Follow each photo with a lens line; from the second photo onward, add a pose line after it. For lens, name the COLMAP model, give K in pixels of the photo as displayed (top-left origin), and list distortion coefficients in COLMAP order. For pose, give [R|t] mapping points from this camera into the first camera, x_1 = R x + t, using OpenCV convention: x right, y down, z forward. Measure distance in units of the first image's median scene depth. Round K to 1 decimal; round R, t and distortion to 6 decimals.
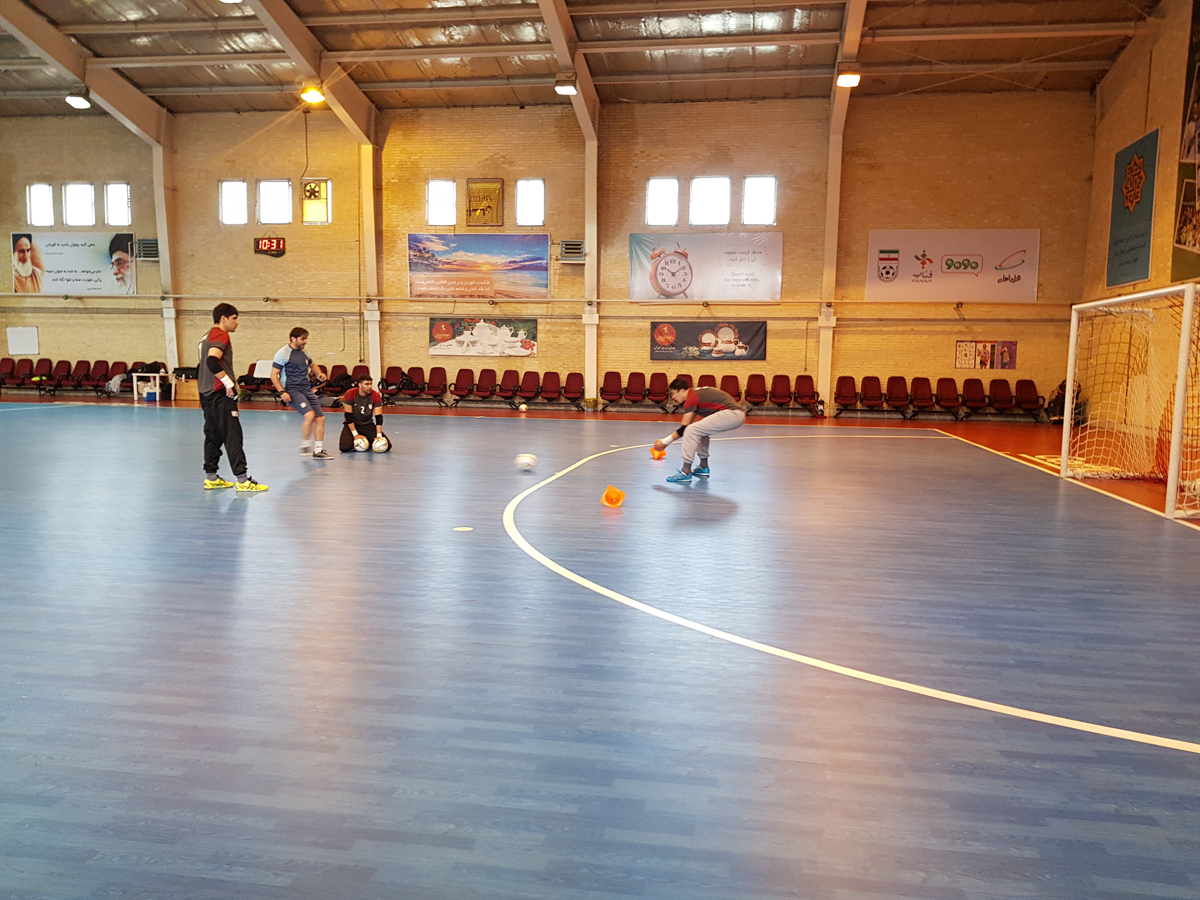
lens RADIAL K [[933.4, 0, 588.8], [0, 933.4, 457.8], [0, 0, 1]] dist [0.071063, -0.096399]
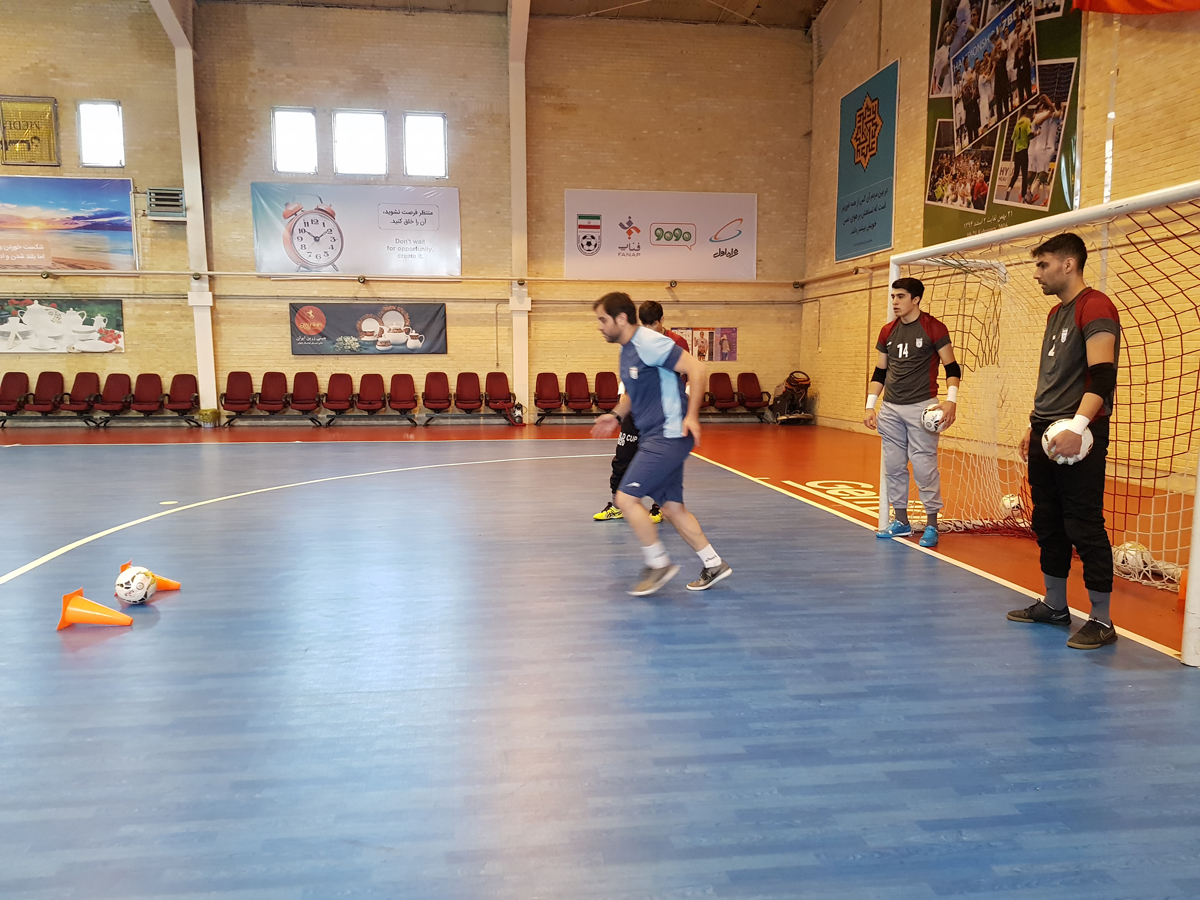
lens RADIAL K [[933.4, 0, 585.2], [0, 933.4, 458.8], [0, 0, 1]] dist [0.071063, -0.096399]
pose [[0.954617, -0.049069, 0.293768, 0.066165], [0.047670, 0.998792, 0.011923, -0.020842], [-0.293998, 0.002622, 0.955803, 0.223078]]
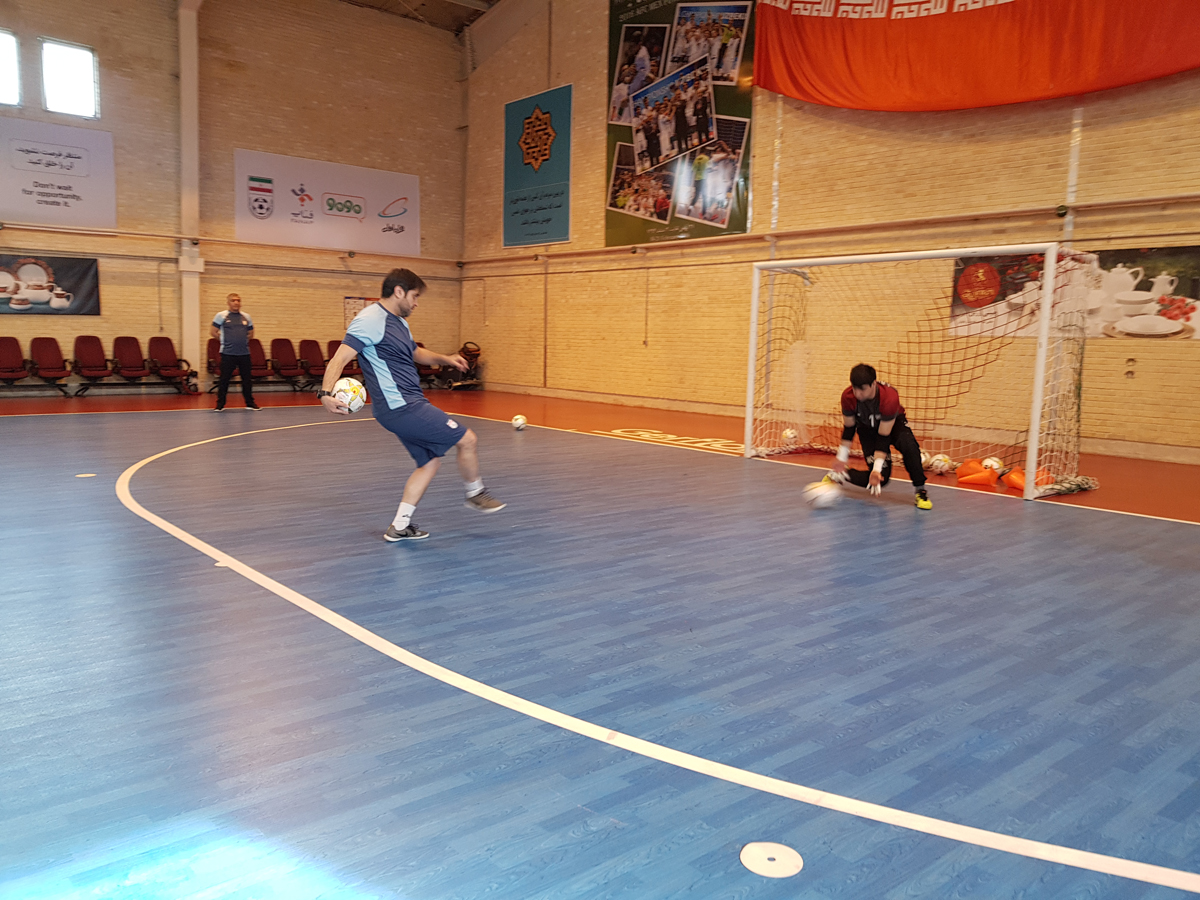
lens RADIAL K [[933.4, 0, 612.8], [0, 933.4, 453.1], [0, 0, 1]] dist [0.071063, -0.096399]
pose [[0.634568, -0.100595, 0.766293, -0.118888], [0.069982, 0.994899, 0.072654, -0.026443], [-0.769692, 0.007523, 0.638371, 0.255873]]
